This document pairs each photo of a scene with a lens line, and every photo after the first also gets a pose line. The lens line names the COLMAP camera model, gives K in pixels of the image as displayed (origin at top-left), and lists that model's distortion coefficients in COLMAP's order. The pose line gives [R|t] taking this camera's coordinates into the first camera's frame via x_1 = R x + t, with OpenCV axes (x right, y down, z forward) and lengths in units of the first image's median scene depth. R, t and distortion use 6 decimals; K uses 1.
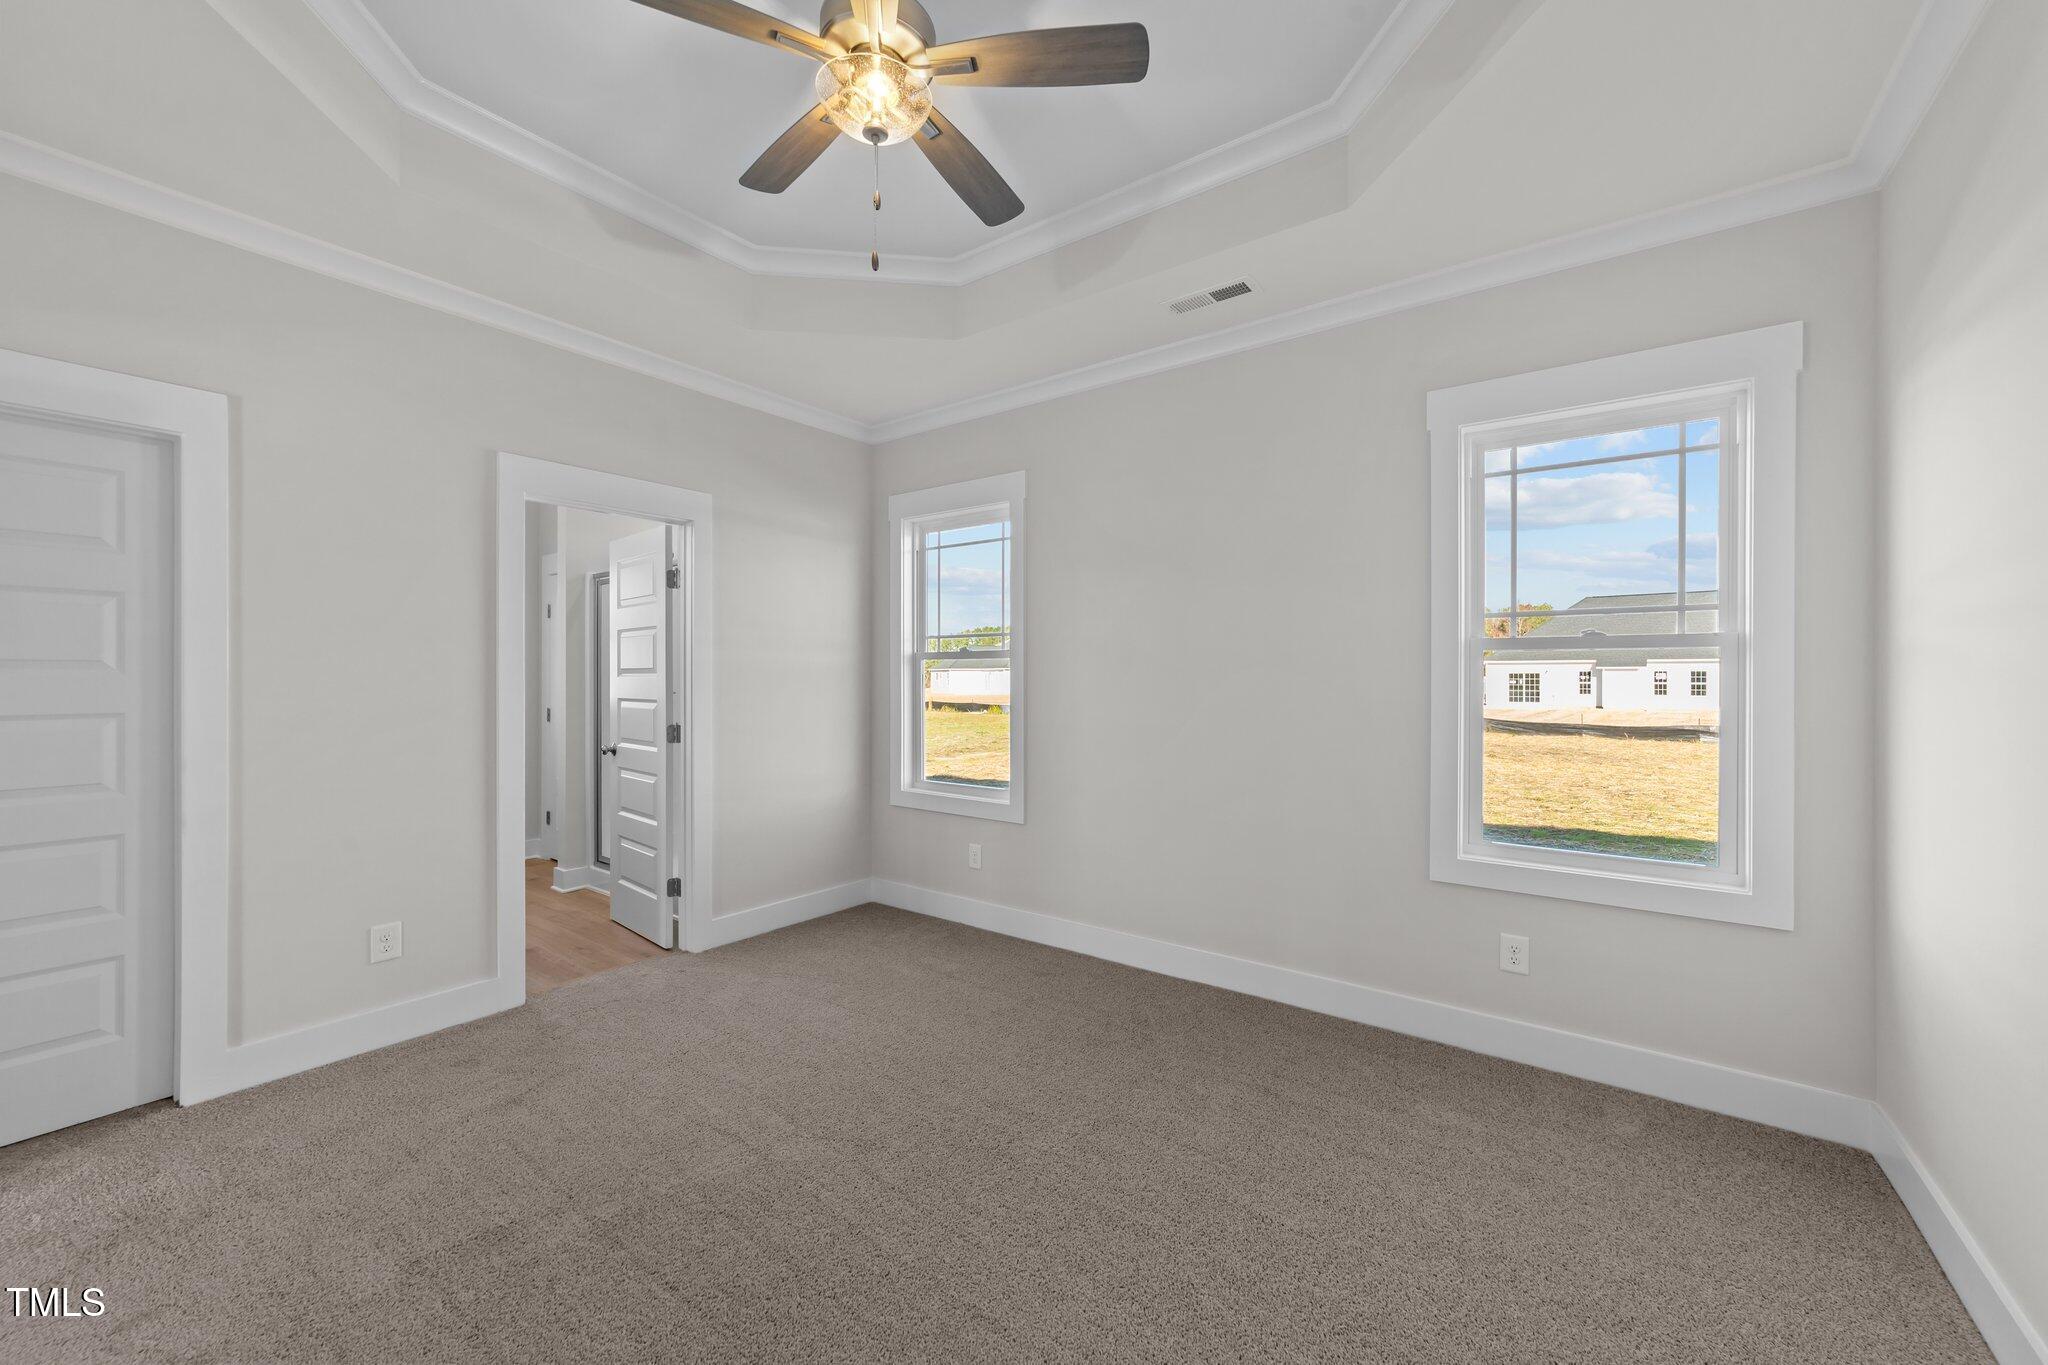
lens RADIAL K [[772.2, 0, 1024.0], [0, 772.2, 682.5], [0, 0, 1]] dist [-0.011145, 0.000240]
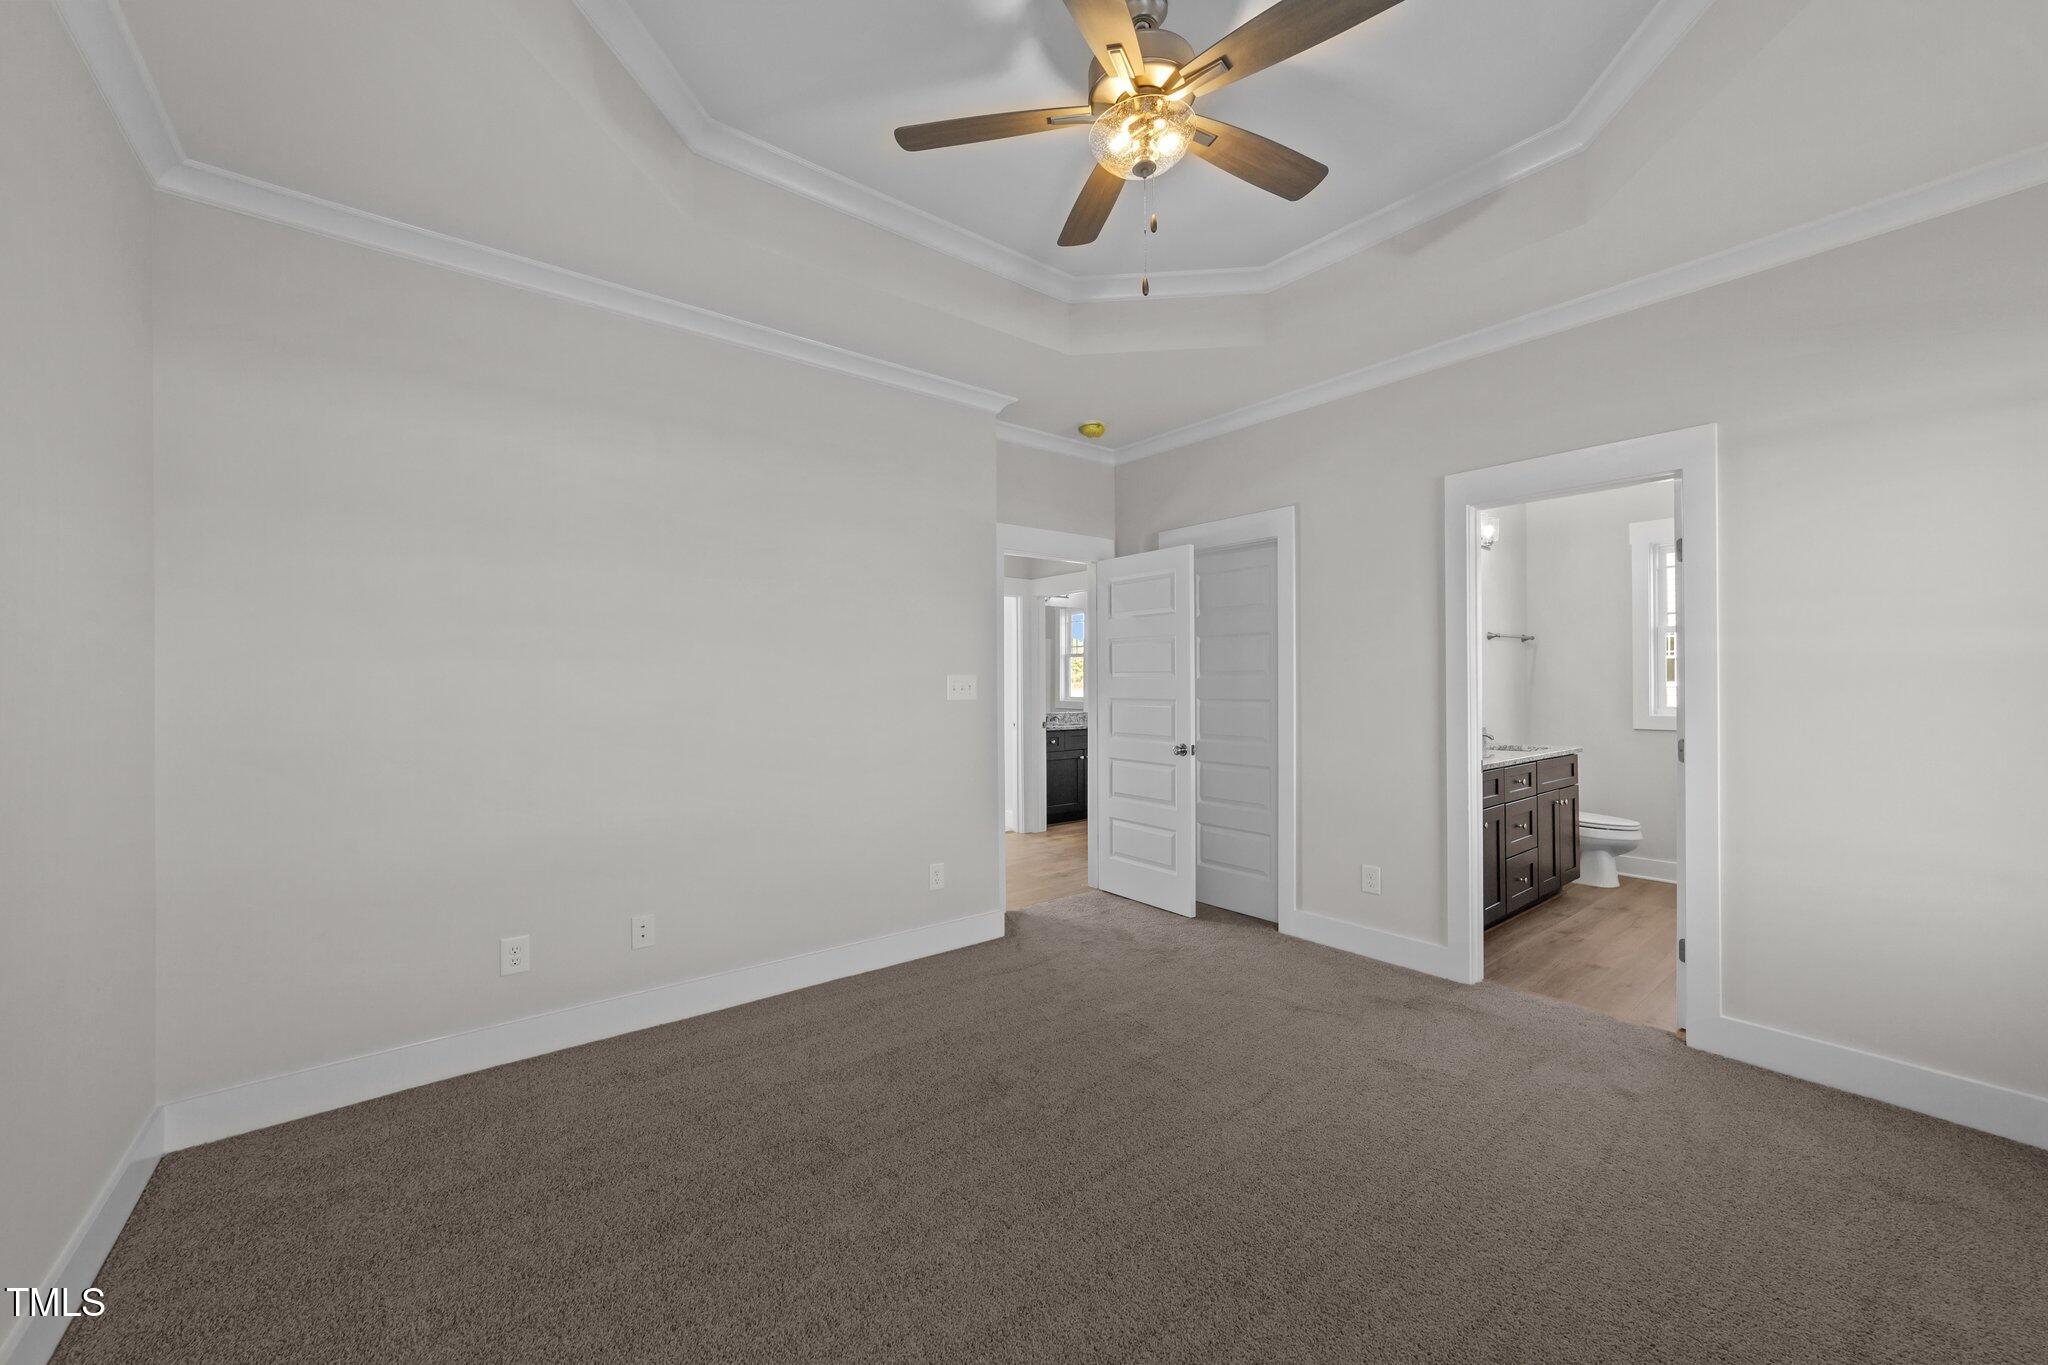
lens RADIAL K [[772.2, 0, 1024.0], [0, 772.2, 682.5], [0, 0, 1]] dist [-0.011145, 0.000240]
pose [[-0.248810, 0.002564, -0.968549, 0.685830], [-0.002068, 0.999993, 0.003179, -0.004832], [0.968550, 0.002794, -0.248803, 0.853326]]
